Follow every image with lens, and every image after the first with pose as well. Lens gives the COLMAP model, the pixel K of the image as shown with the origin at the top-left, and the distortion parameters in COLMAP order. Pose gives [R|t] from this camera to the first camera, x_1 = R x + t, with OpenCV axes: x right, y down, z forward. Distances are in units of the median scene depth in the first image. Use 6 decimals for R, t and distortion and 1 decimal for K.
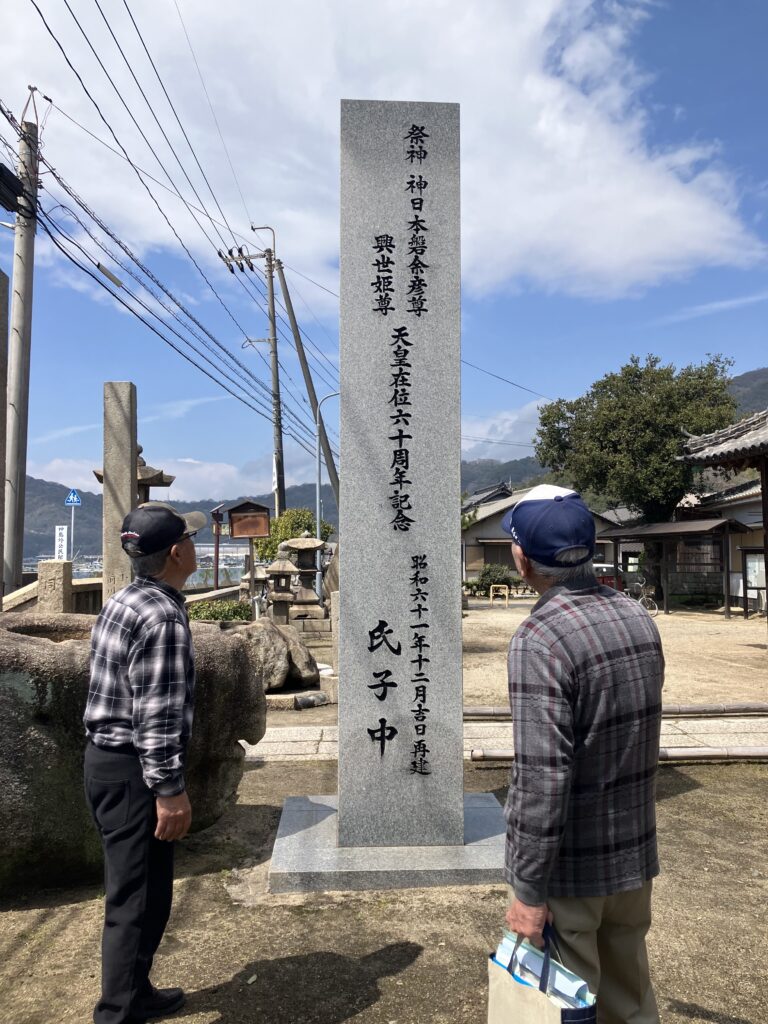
lens RADIAL K [[827.0, 0, 378.1], [0, 827.0, 517.1], [0, 0, 1]] dist [0.061586, -0.094499]
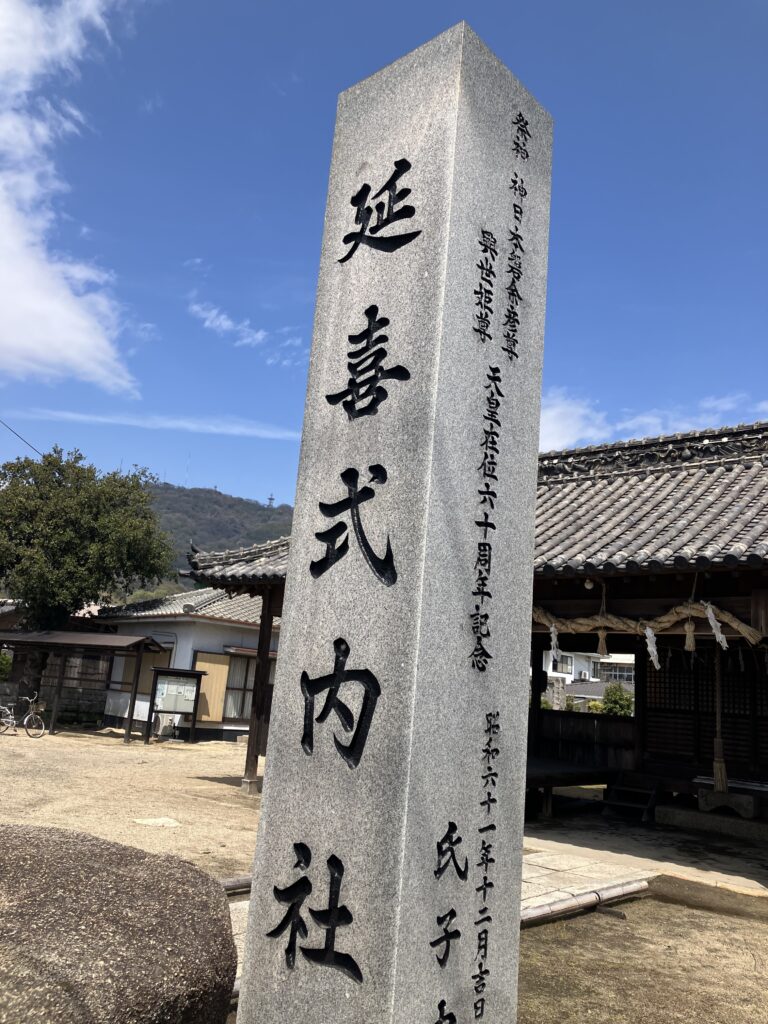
lens RADIAL K [[839.0, 0, 383.9], [0, 839.0, 501.3], [0, 0, 1]] dist [0.077411, -0.221705]
pose [[0.699070, 0.220570, 0.680184, -0.483773], [-0.120356, 0.973960, -0.192138, 0.022782], [-0.704852, 0.052453, 0.707413, 0.582694]]
